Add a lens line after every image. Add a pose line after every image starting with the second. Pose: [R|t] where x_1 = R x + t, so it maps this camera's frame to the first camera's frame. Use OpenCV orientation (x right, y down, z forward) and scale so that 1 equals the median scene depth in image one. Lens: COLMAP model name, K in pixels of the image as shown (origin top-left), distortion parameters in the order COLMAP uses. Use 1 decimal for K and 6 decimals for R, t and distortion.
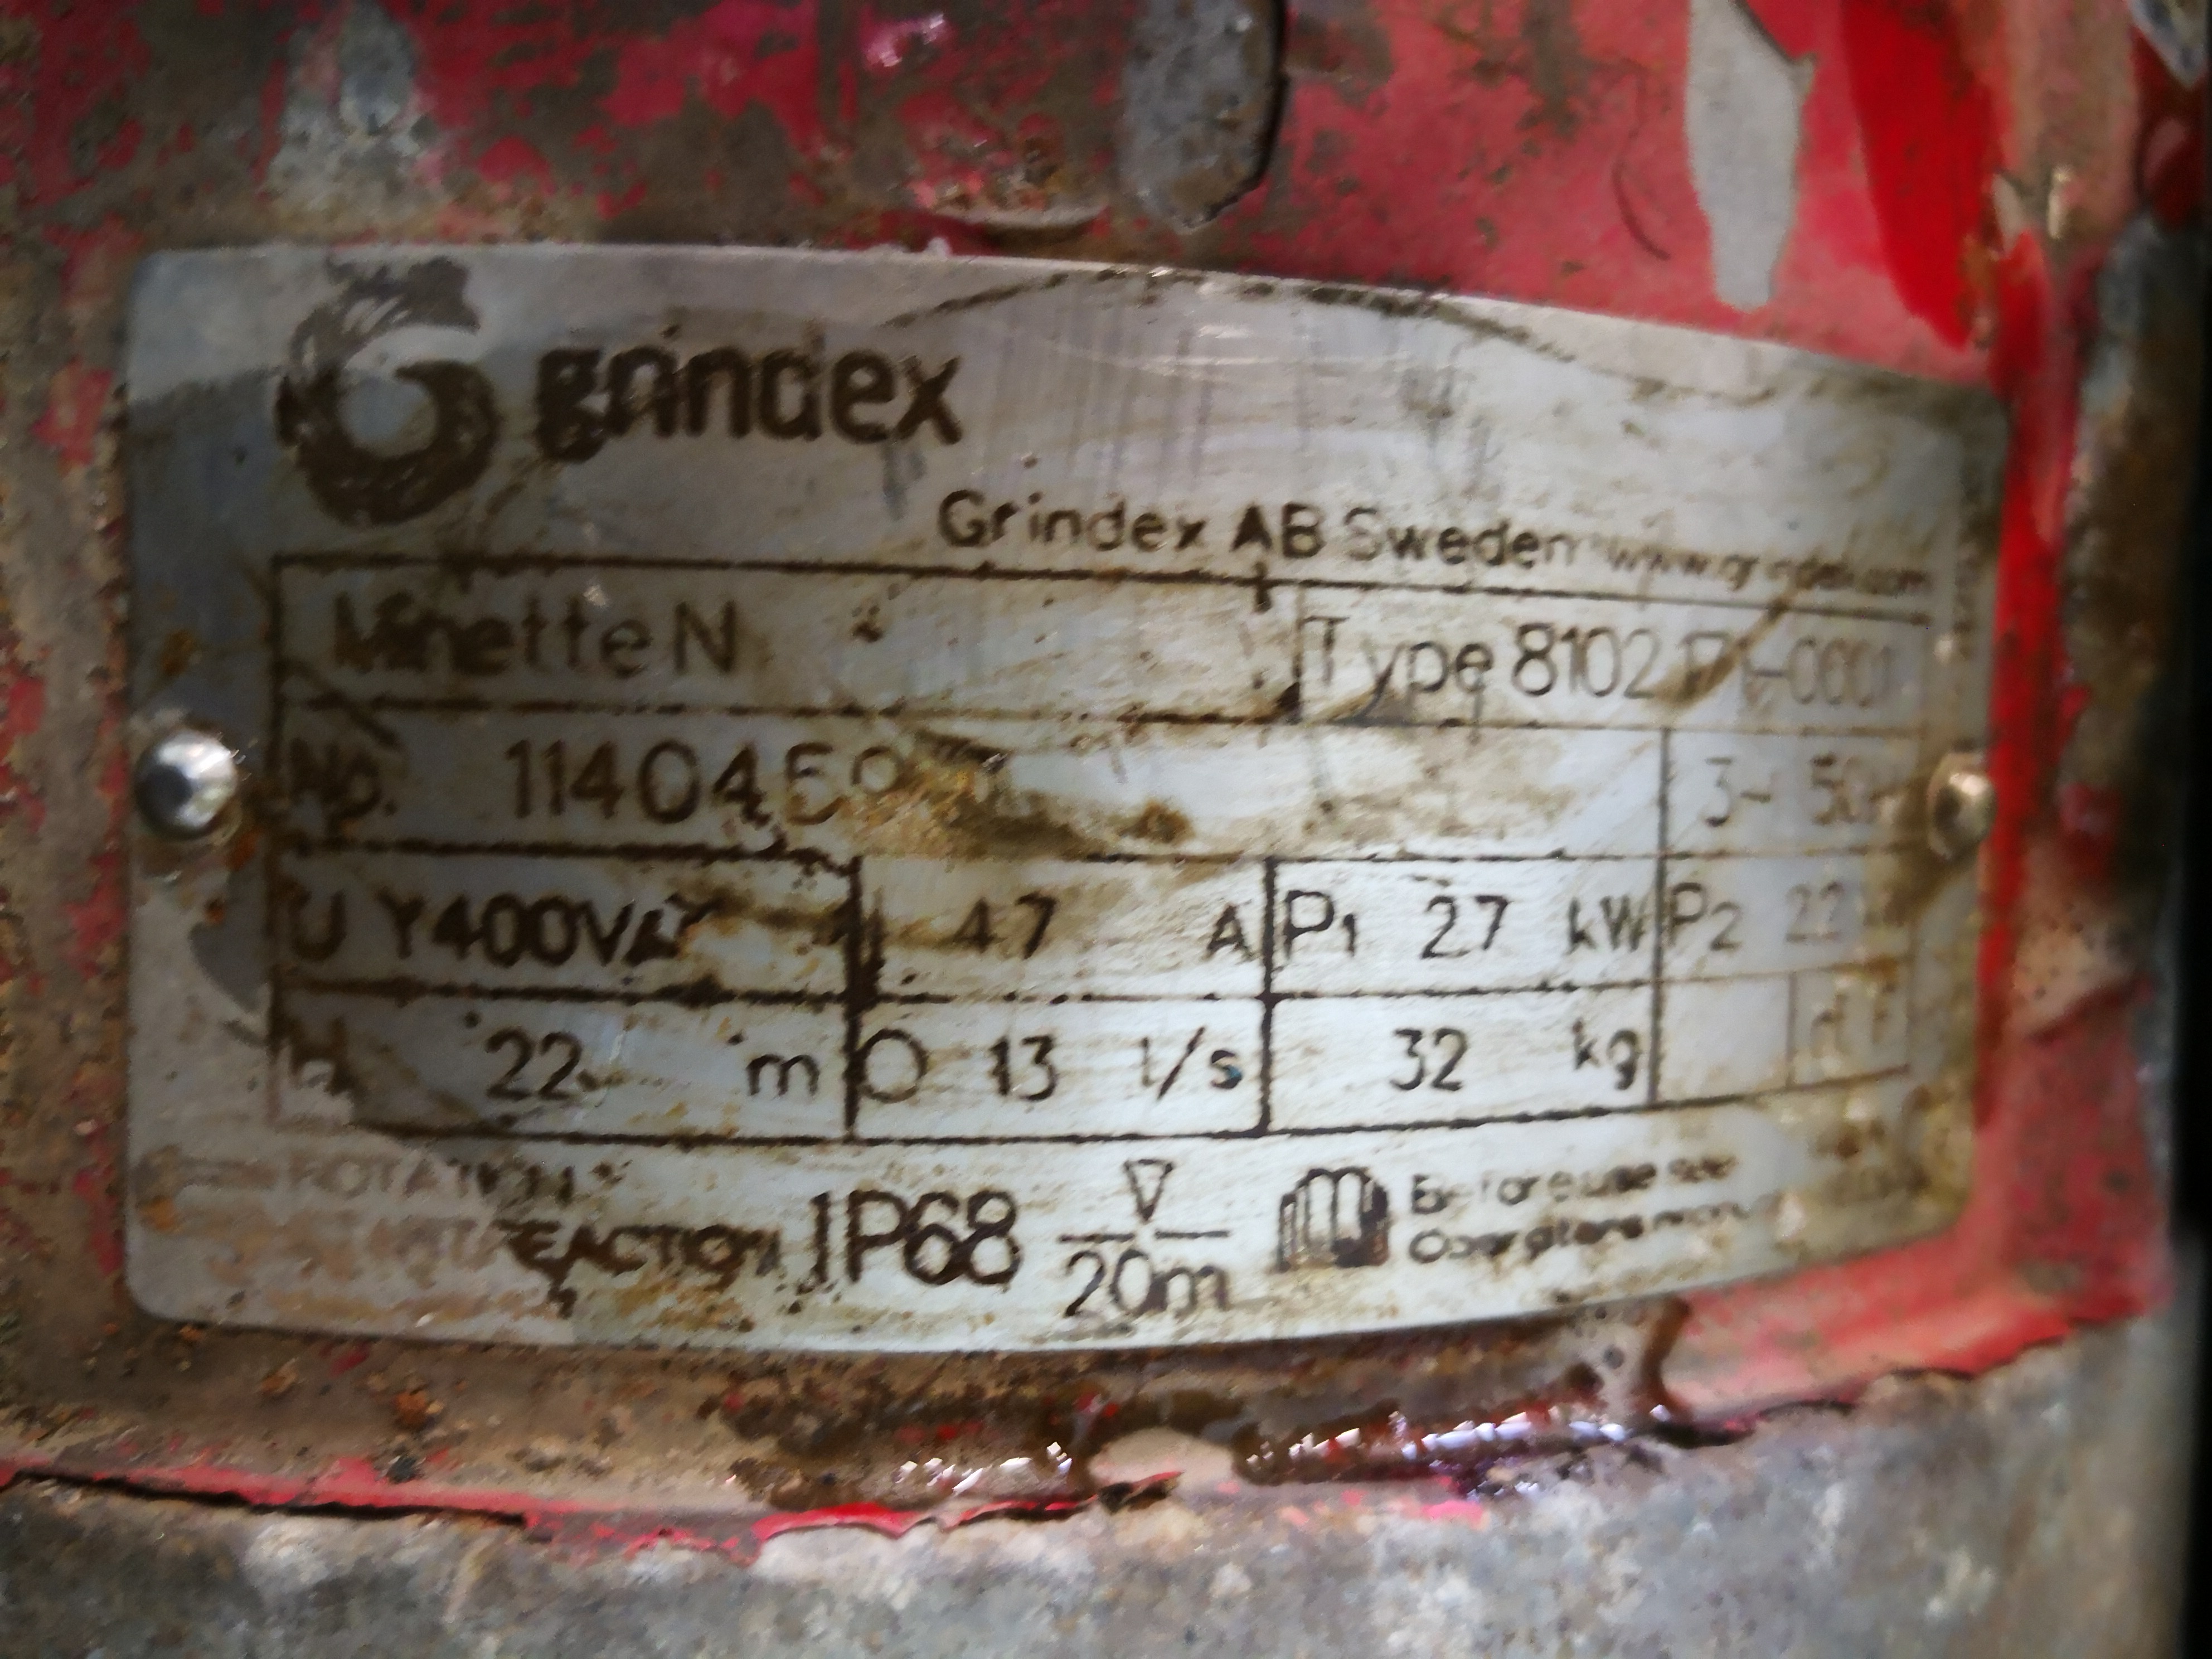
lens RADIAL K [[1916.1, 0, 1106.0], [0, 1916.1, 829.5], [0, 0, 1]] dist [-0.001276, -0.167173]
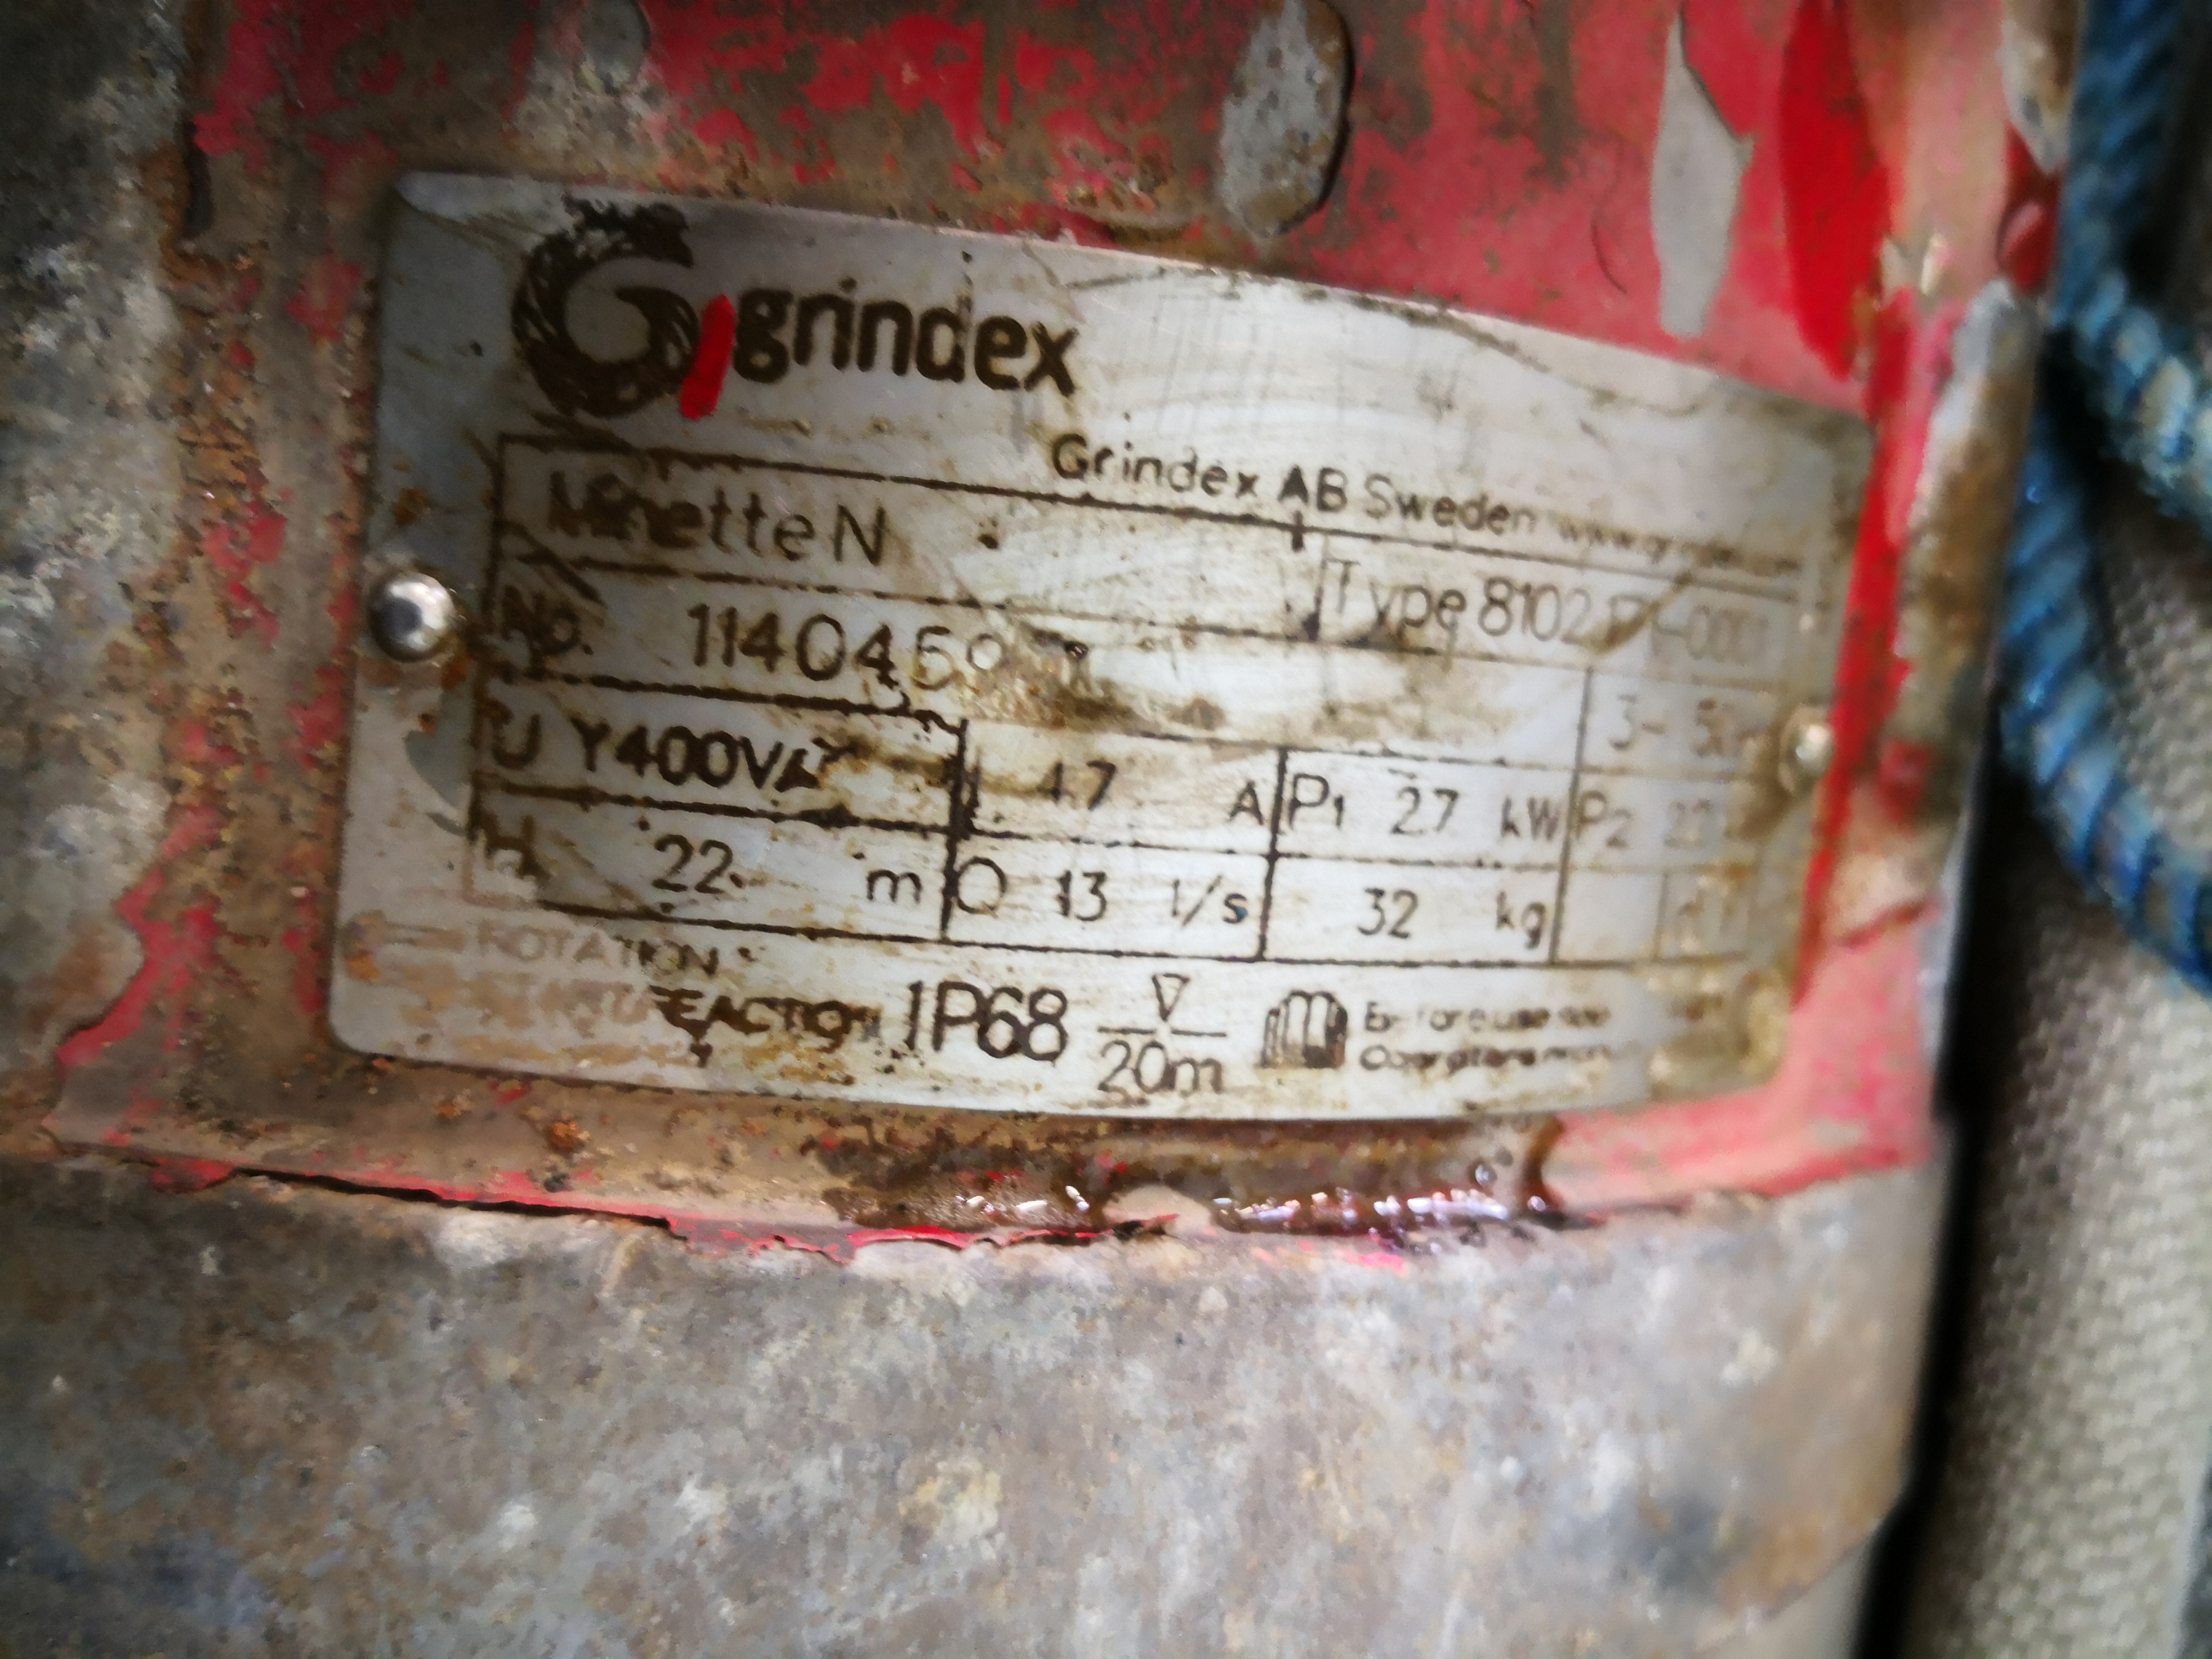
lens RADIAL K [[1735.5, 0, 1155.0], [0, 1735.5, 829.6], [0, 0, 1]] dist [0.036211, -0.265066]
pose [[0.993833, 0.074820, 0.081842, -0.091159], [-0.079936, 0.994923, 0.061136, 0.006525], [-0.076852, -0.067301, 0.994768, -0.148304]]
